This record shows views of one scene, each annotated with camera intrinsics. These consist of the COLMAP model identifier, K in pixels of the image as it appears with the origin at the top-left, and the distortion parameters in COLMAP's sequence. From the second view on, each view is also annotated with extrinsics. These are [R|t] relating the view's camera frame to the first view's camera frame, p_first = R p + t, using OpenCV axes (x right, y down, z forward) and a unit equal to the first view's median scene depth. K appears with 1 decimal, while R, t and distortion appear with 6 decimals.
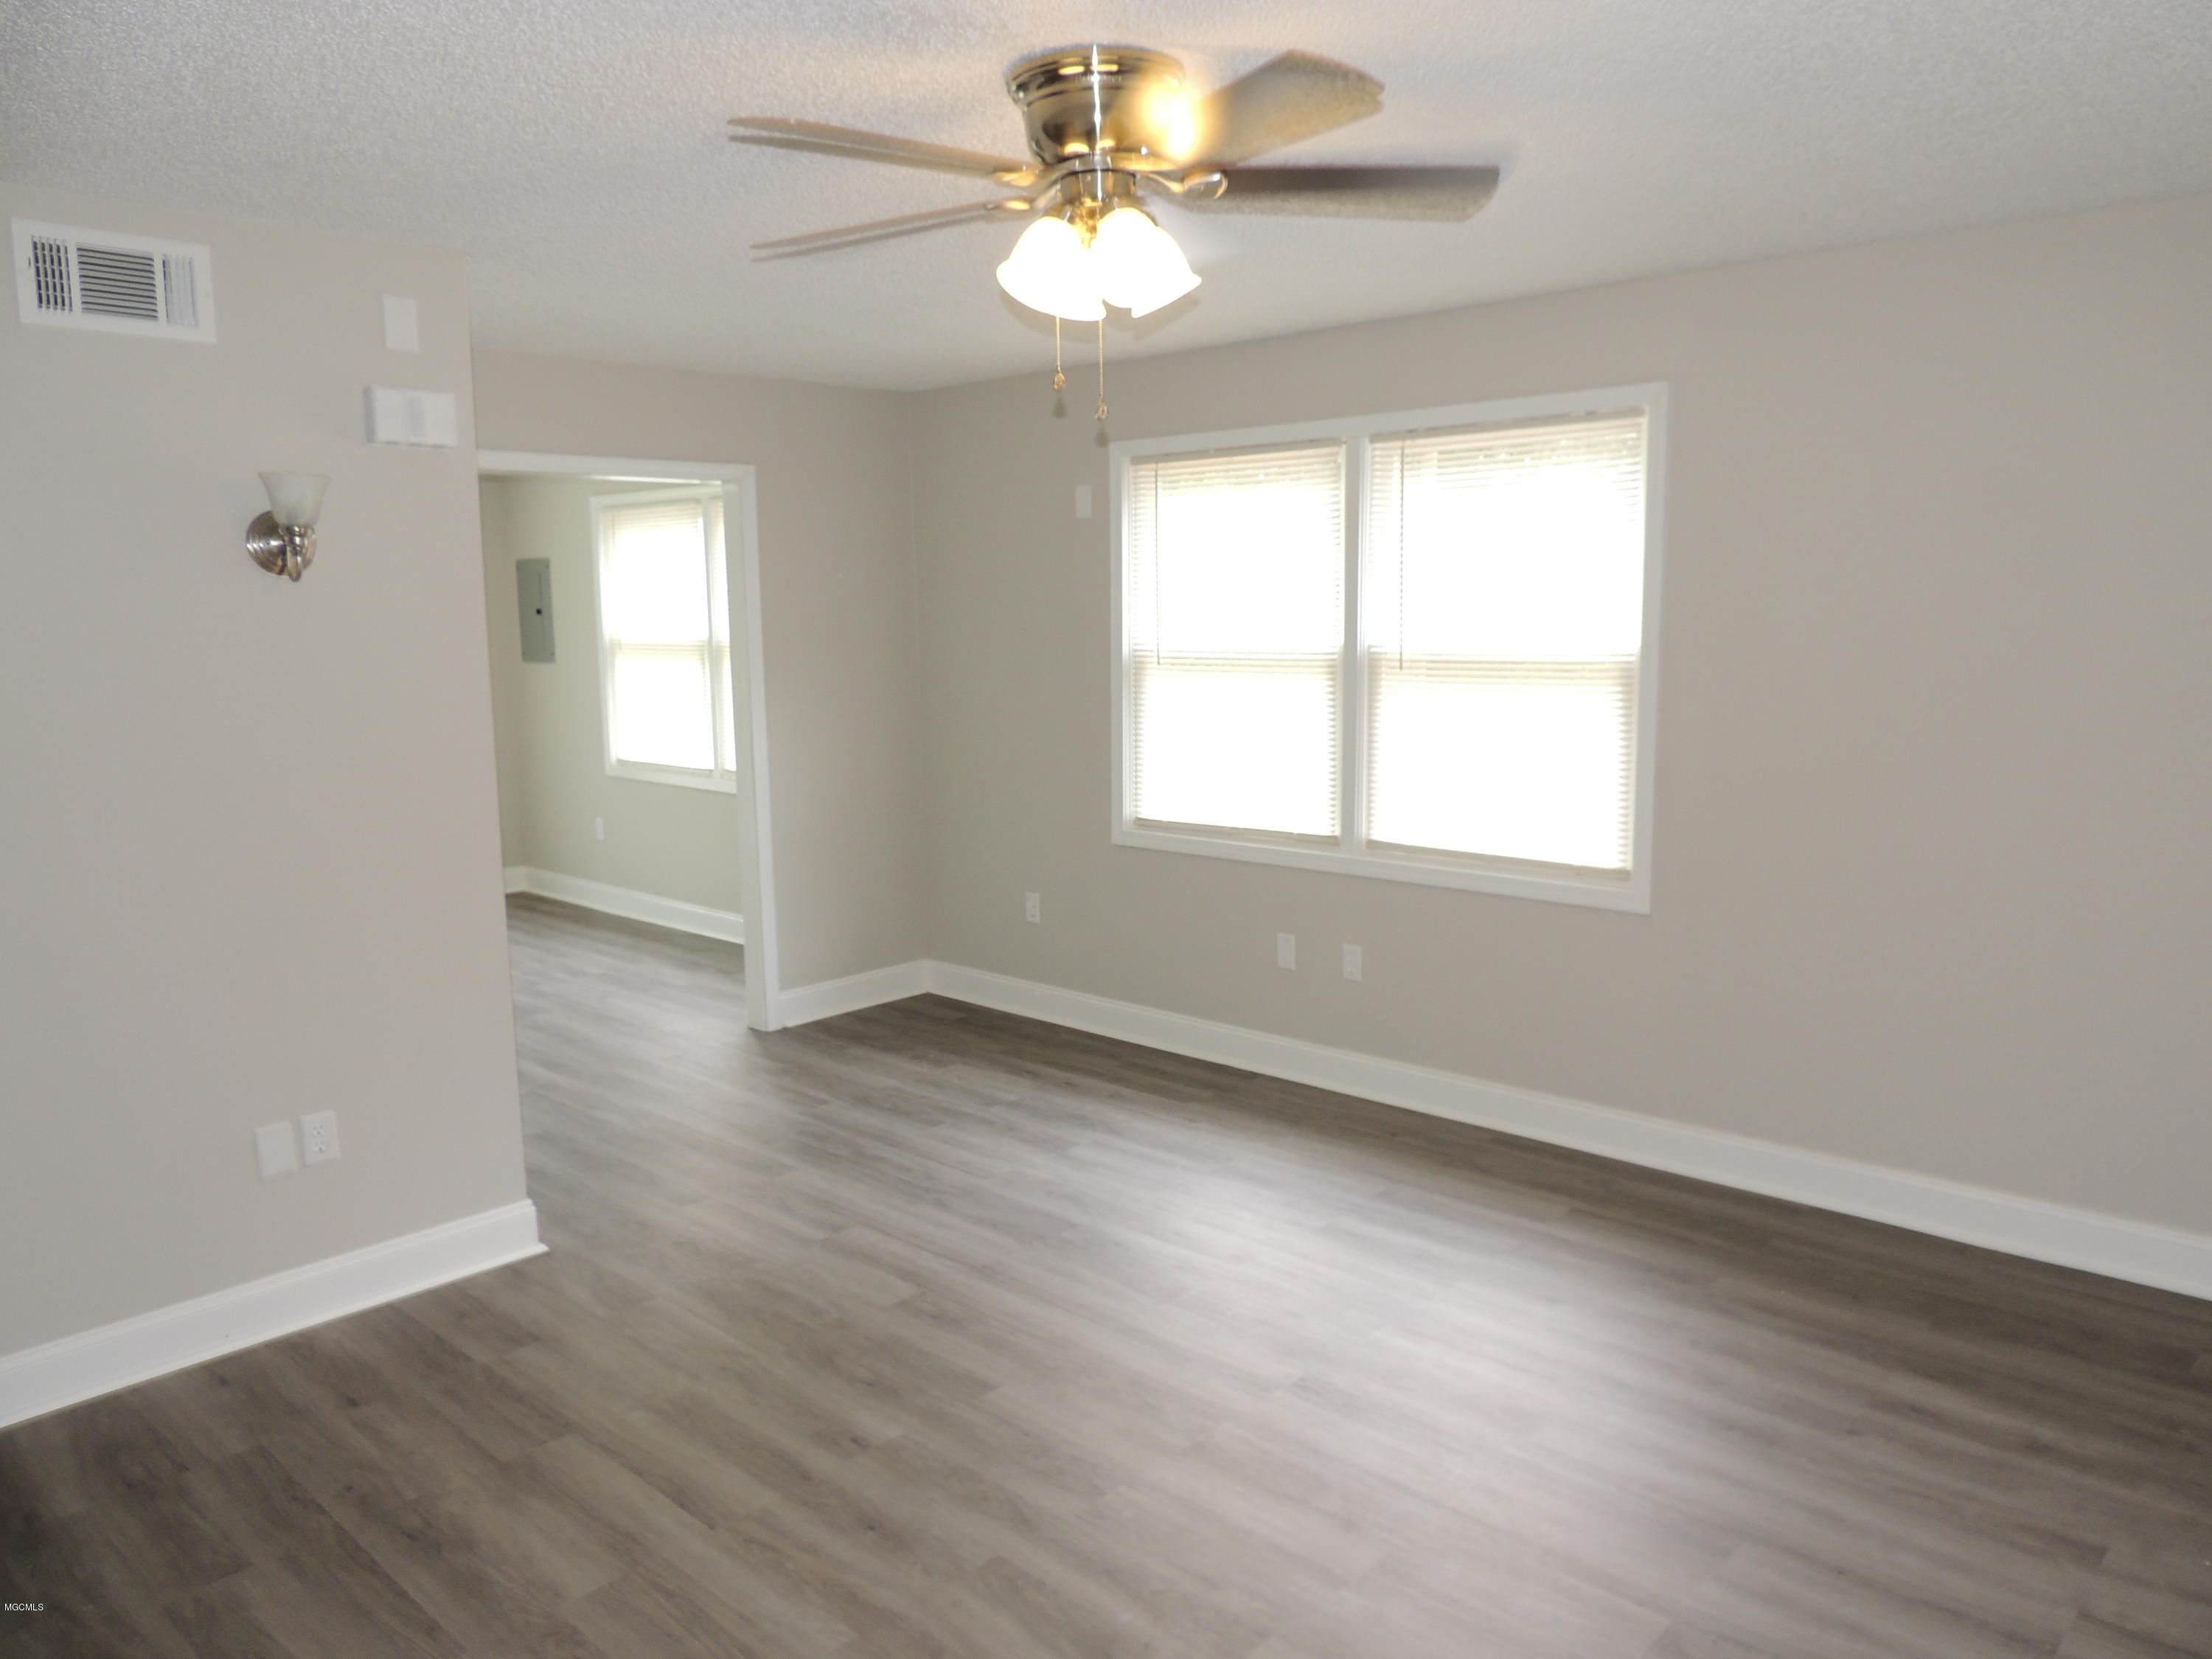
lens RADIAL K [[1576.8, 0, 1102.1], [0, 1576.8, 839.8], [0, 0, 1]] dist [-0.020178, 0.006378]
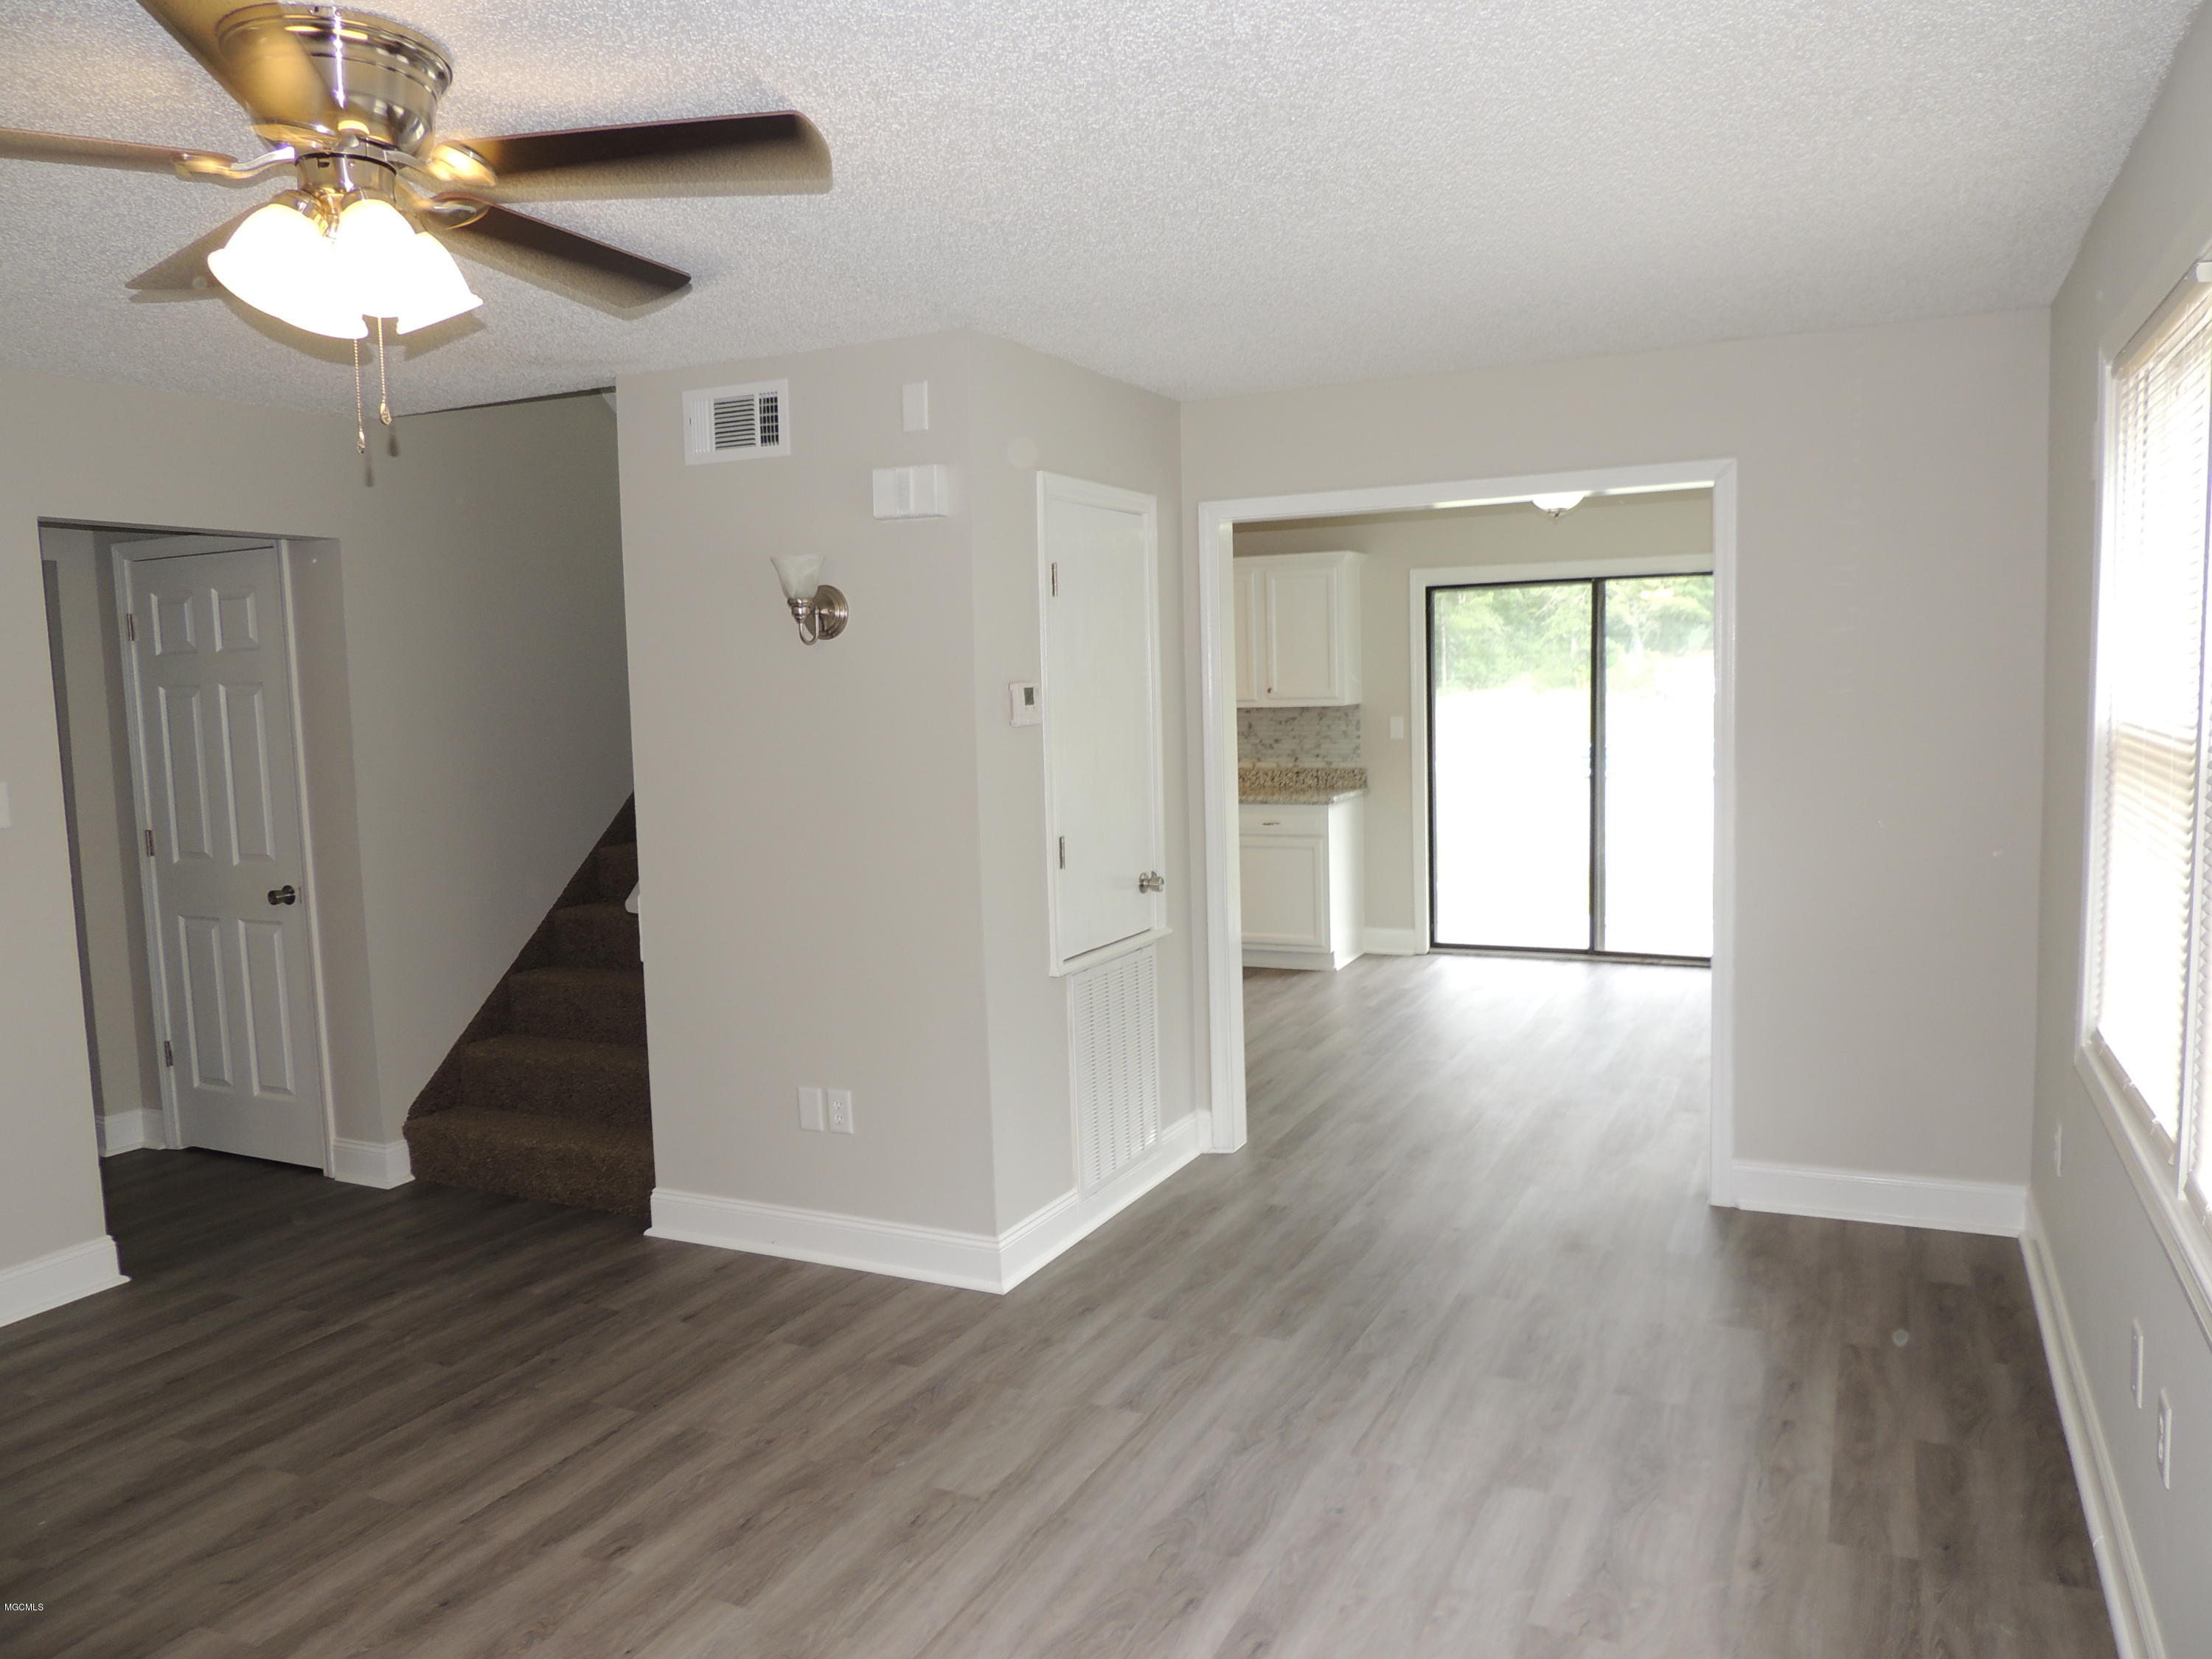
lens RADIAL K [[1554.4, 0, 1106.0], [0, 1554.4, 829.5], [0, 0, 1]] dist [-0.015707, 0.002639]
pose [[0.295730, 0.092895, -0.950744, 0.653564], [-0.114543, 0.991528, 0.061252, -0.114653], [0.948380, 0.090787, 0.303865, 0.811439]]
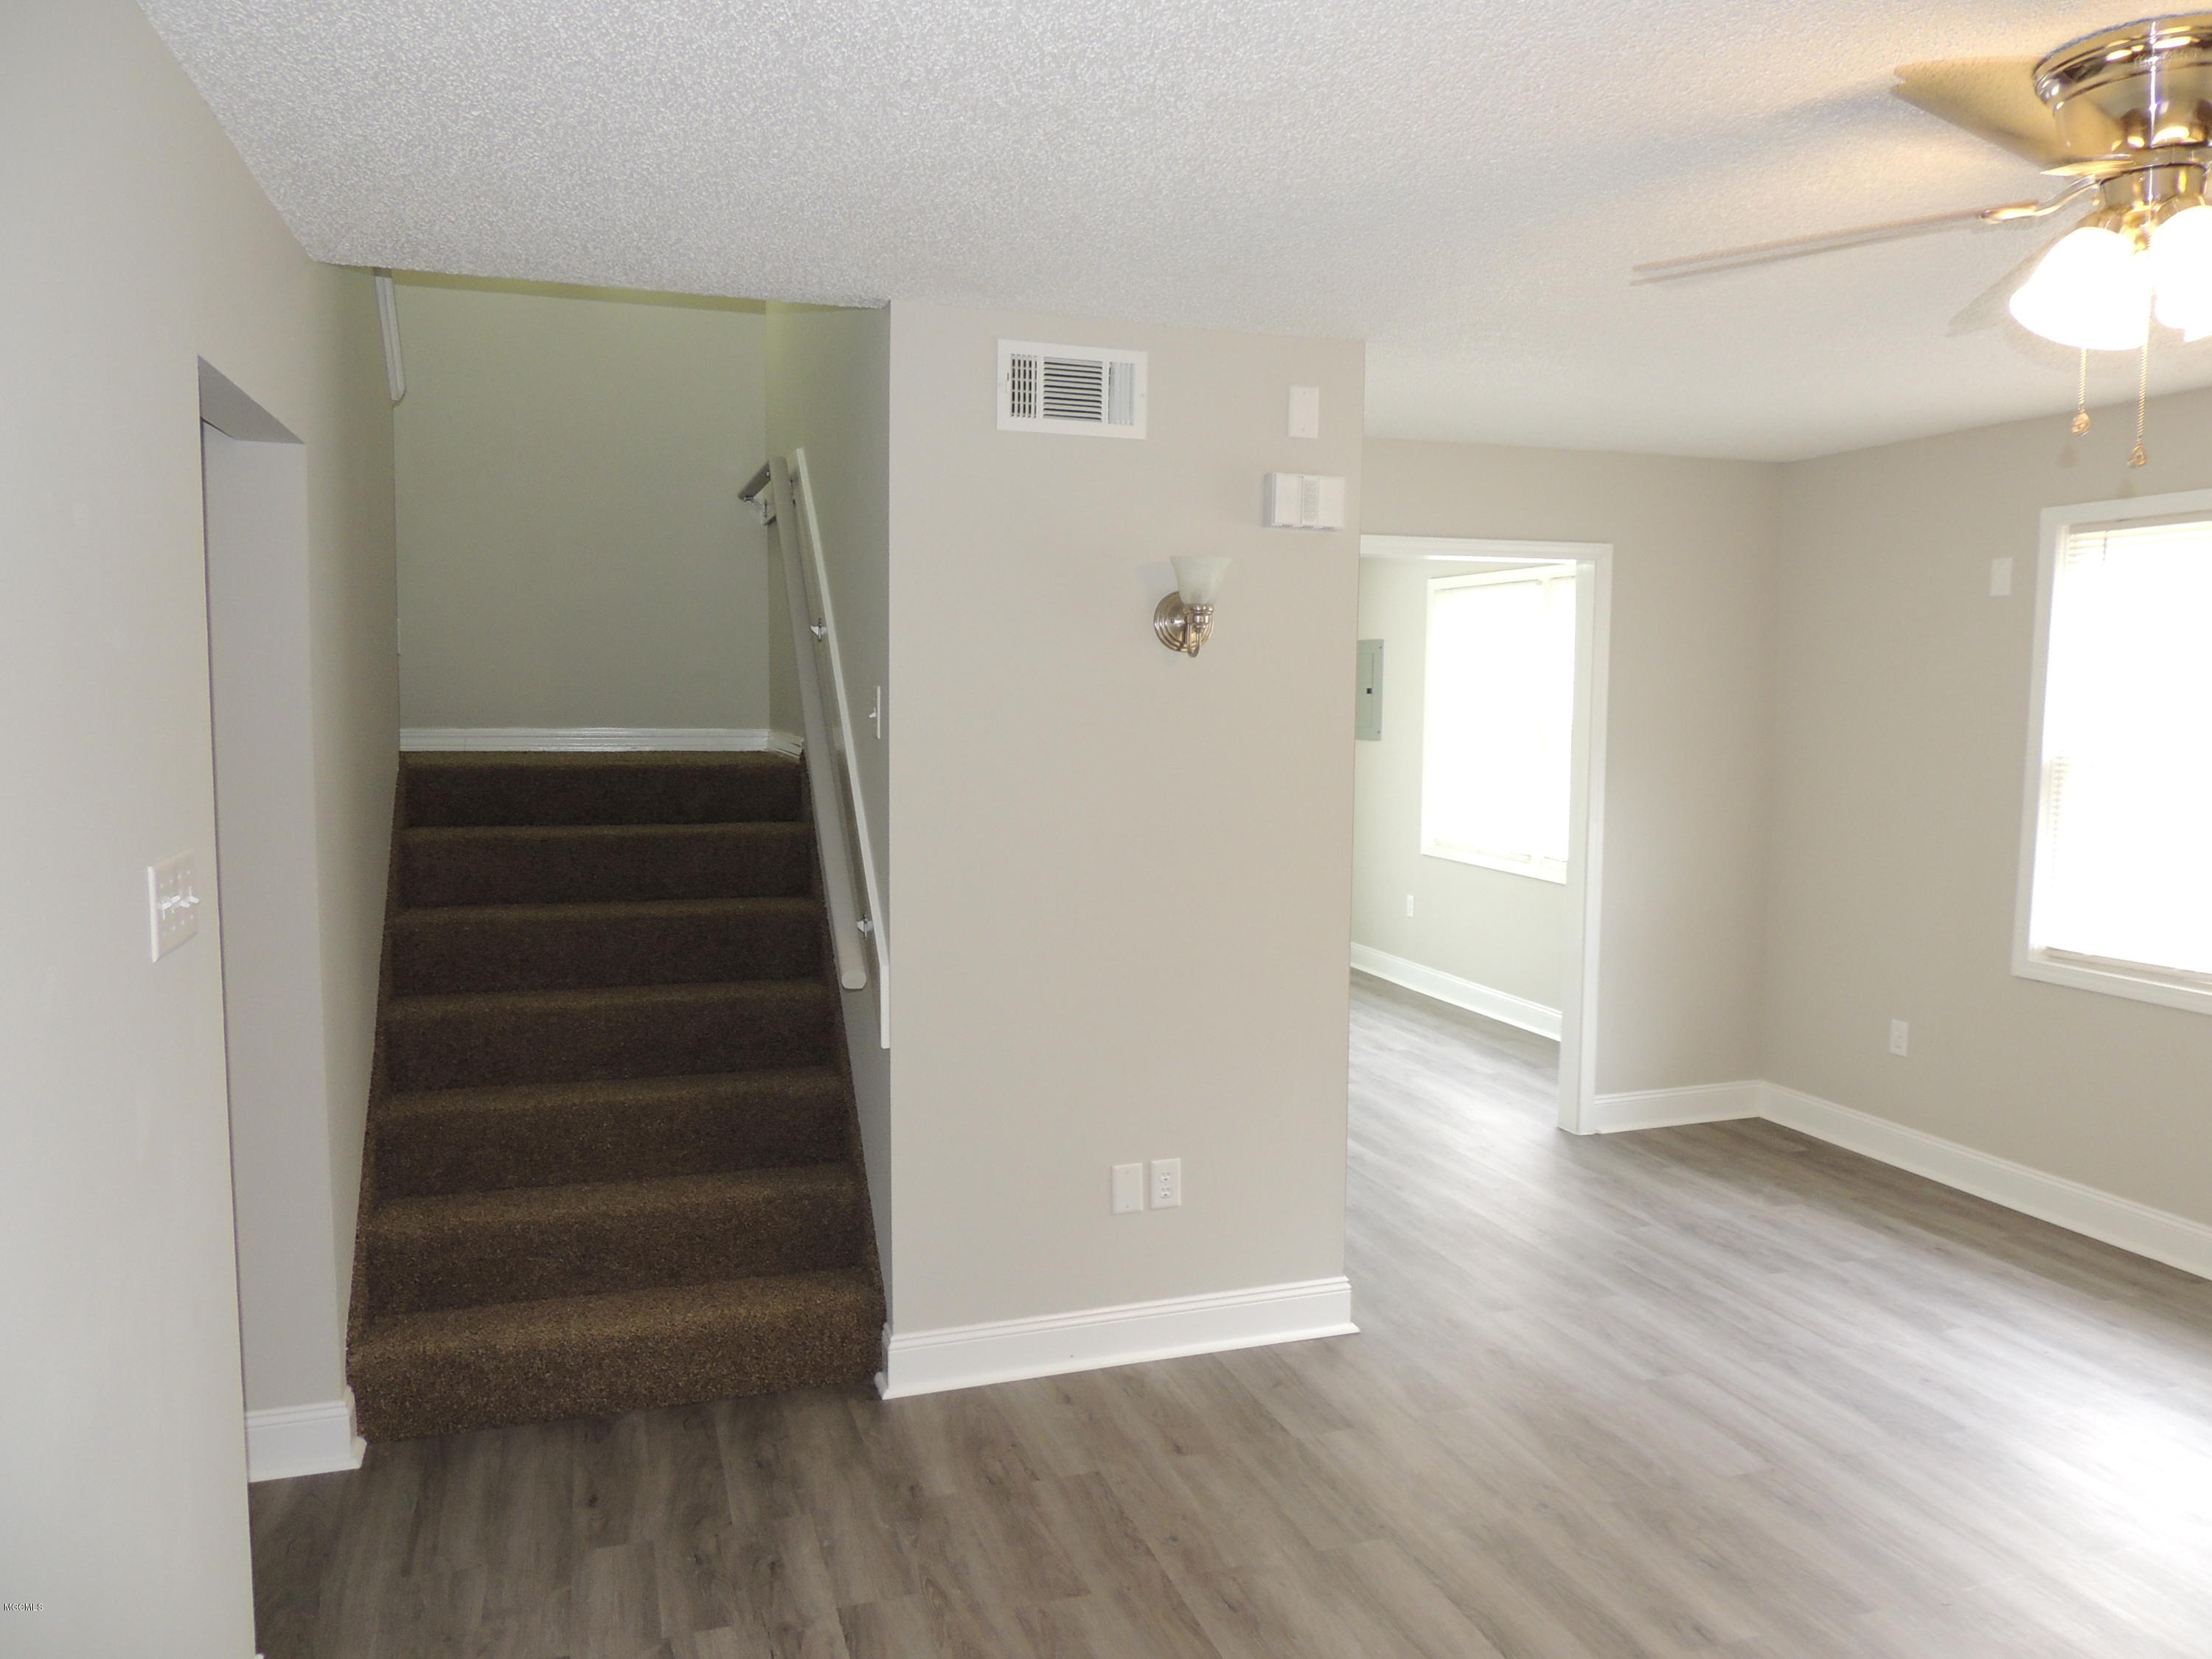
lens RADIAL K [[1570.0, 0, 1098.3], [0, 1570.0, 833.8], [0, 0, 1]] dist [-0.026553, 0.001199]
pose [[0.880402, 0.059628, -0.470465, -0.058994], [-0.085818, 0.995717, -0.034397, -0.002828], [0.466399, 0.070658, 0.881748, 0.037544]]
